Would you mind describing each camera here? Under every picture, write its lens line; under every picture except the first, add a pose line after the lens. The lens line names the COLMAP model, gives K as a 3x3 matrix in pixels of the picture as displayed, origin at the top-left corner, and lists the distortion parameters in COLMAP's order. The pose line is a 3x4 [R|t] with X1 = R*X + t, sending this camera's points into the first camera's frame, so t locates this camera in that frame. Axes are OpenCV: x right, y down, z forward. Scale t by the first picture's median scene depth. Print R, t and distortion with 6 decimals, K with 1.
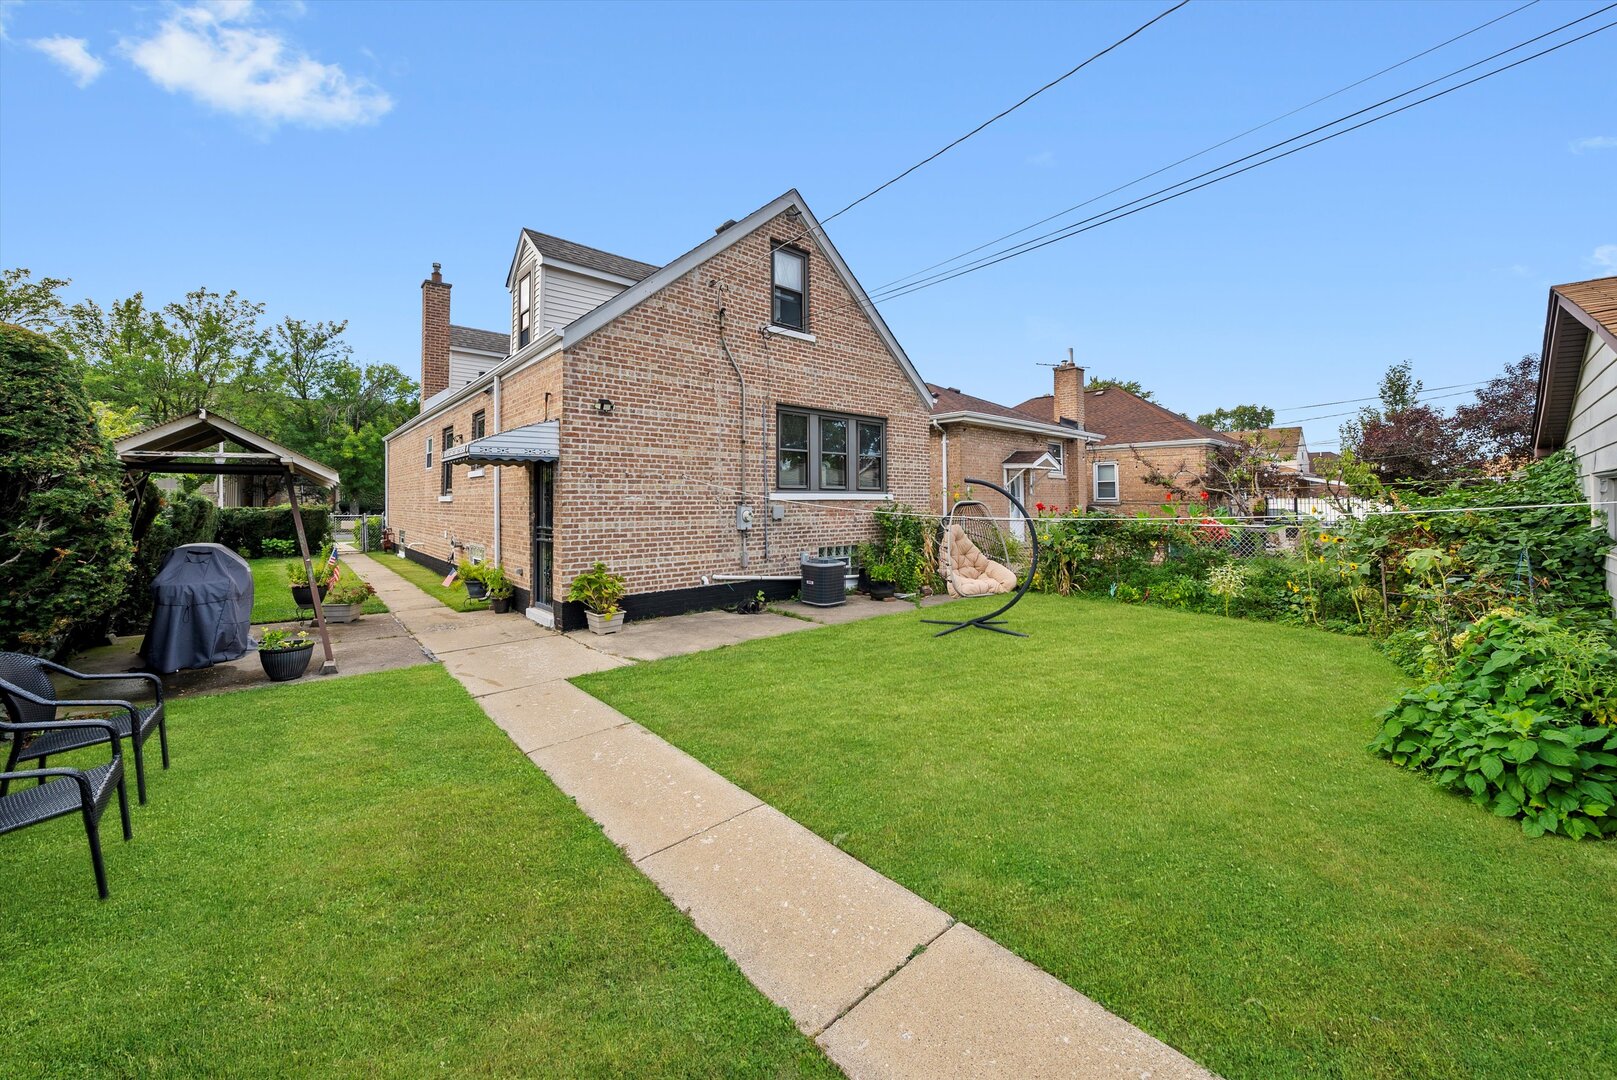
lens RADIAL K [[602.3, 0, 798.7], [0, 602.3, 498.1], [0, 0, 1]] dist [-0.014547, 0.000045]
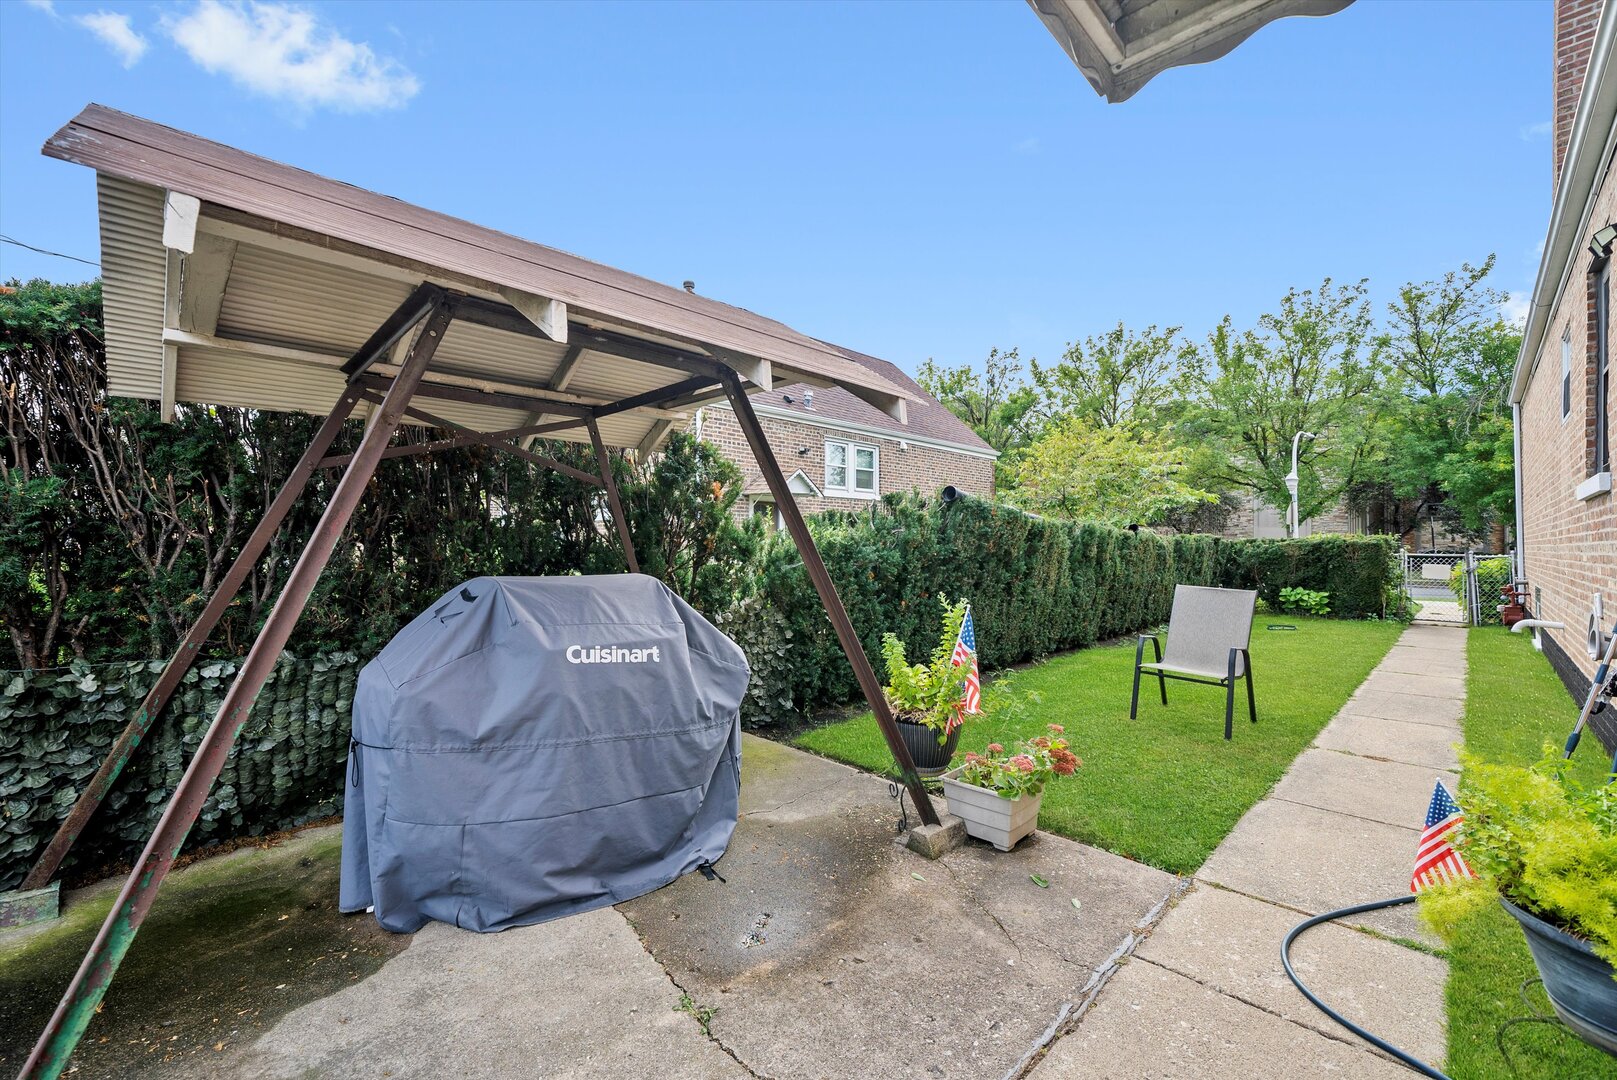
lens RADIAL K [[650.3, 0, 808.0], [0, 650.3, 542.1], [0, 0, 1]] dist [0.000602, 0.000141]
pose [[0.061874, -0.001048, -0.998083, -0.367880], [0.000179, 0.999999, -0.001039, 0.034742], [0.998084, -0.000115, 0.061874, 0.739918]]
